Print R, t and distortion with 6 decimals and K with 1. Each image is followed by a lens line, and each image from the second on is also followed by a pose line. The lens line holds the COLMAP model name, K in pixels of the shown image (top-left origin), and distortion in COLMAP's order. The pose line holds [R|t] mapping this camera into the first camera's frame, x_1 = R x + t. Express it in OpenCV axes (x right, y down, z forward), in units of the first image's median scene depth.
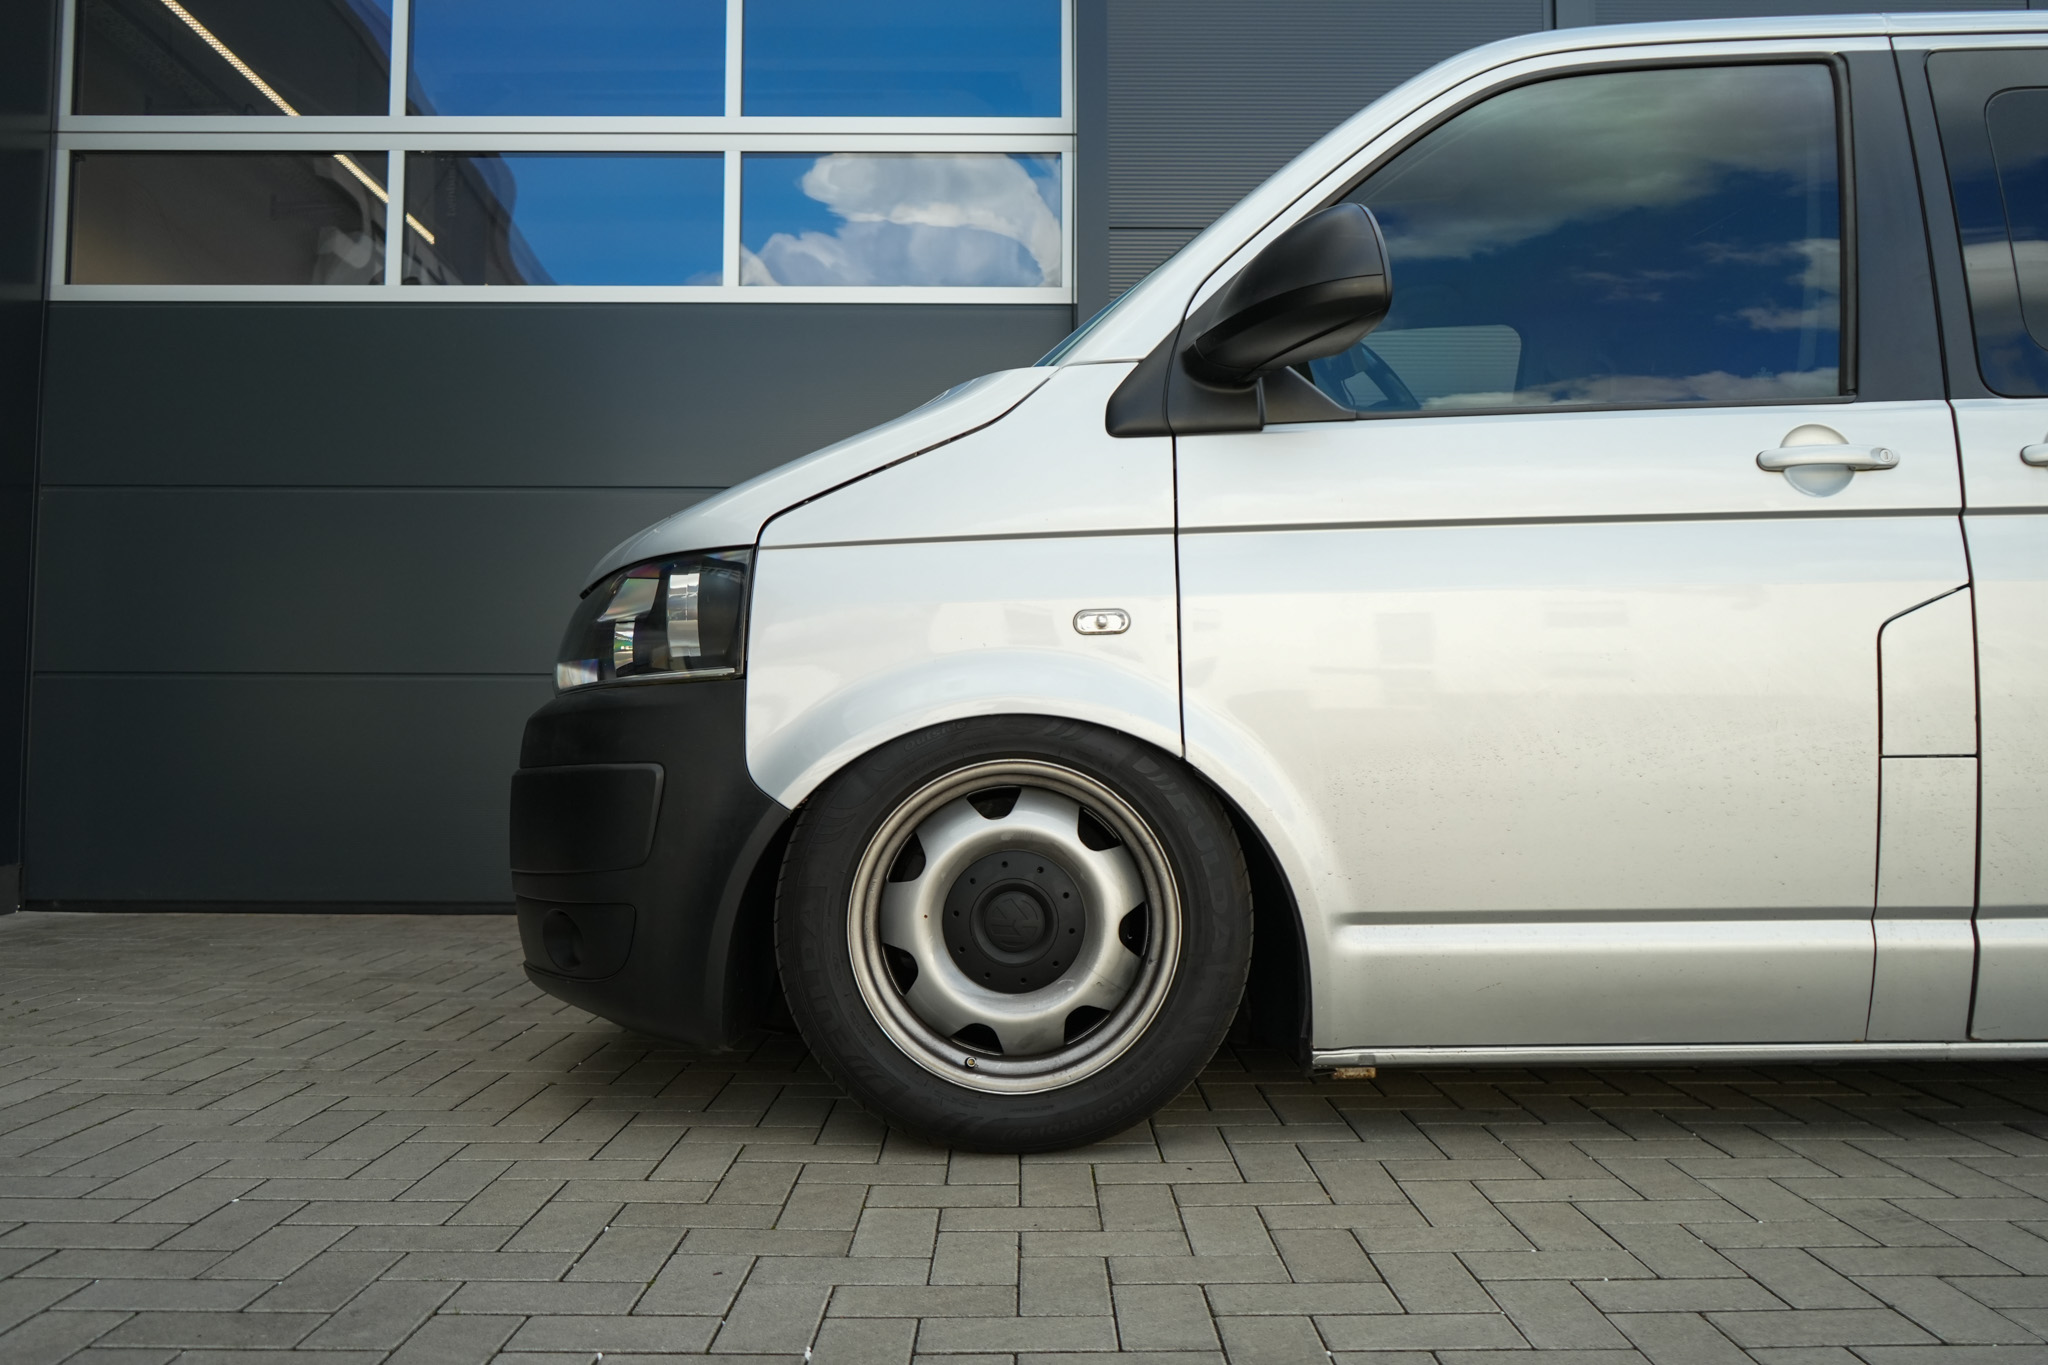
lens RADIAL K [[1618.7, 0, 1060.1], [0, 1618.7, 690.8], [0, 0, 1]] dist [0.004985, -0.008978]
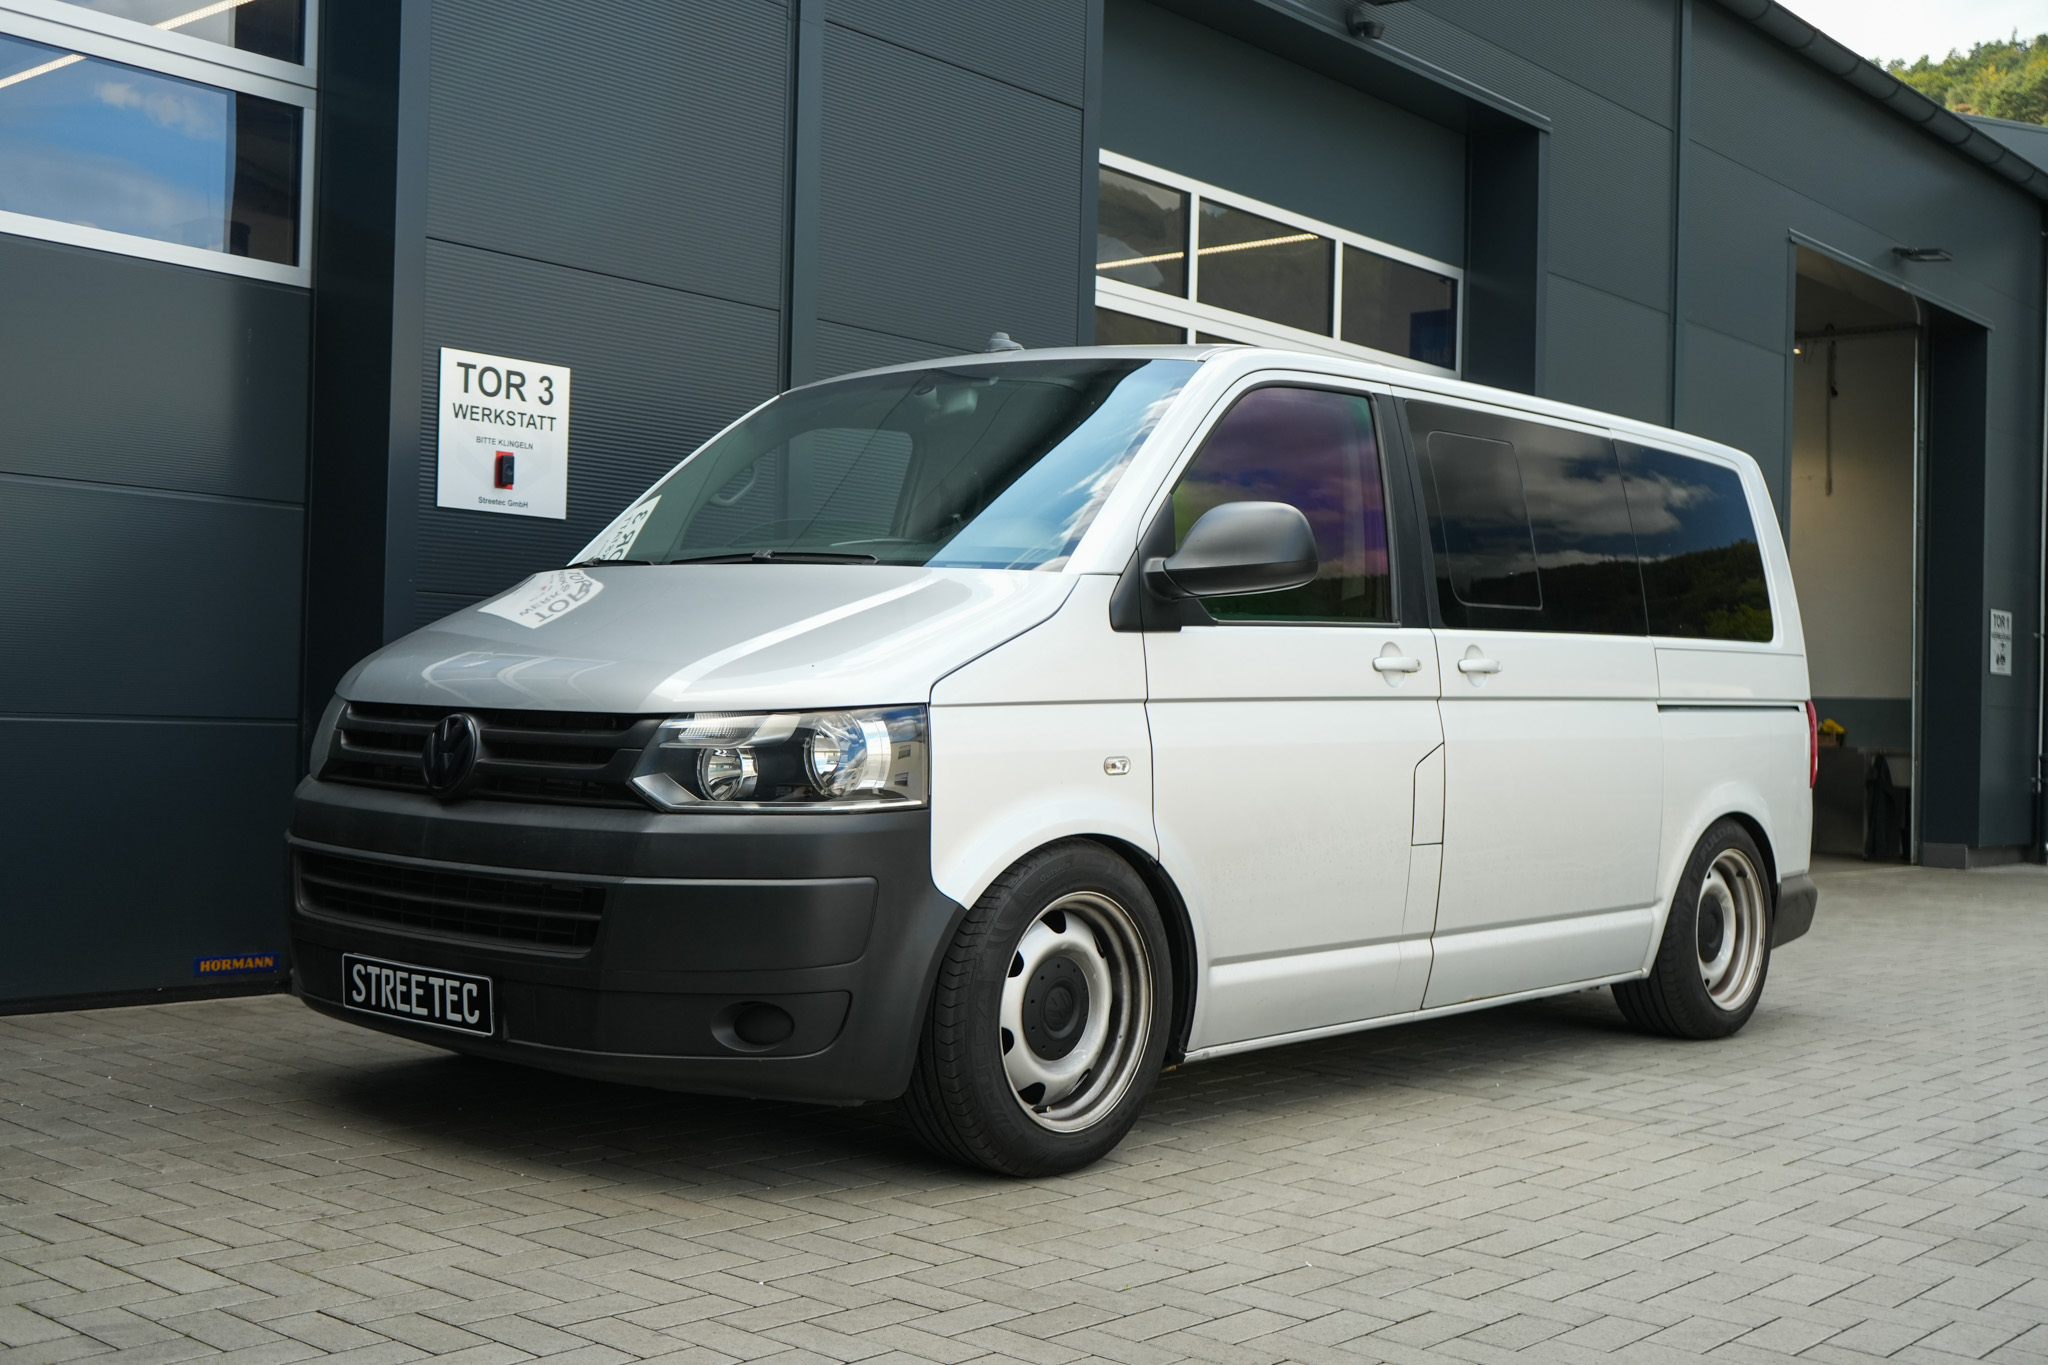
lens RADIAL K [[2254.0, 0, 1062.5], [0, 2254.0, 667.5], [0, 0, 1]] dist [0.028103, 0.000000]
pose [[0.648952, 0.030520, 0.760217, -1.487151], [-0.061535, 0.998027, 0.012462, -0.146763], [-0.758337, -0.054867, 0.649550, -0.232900]]
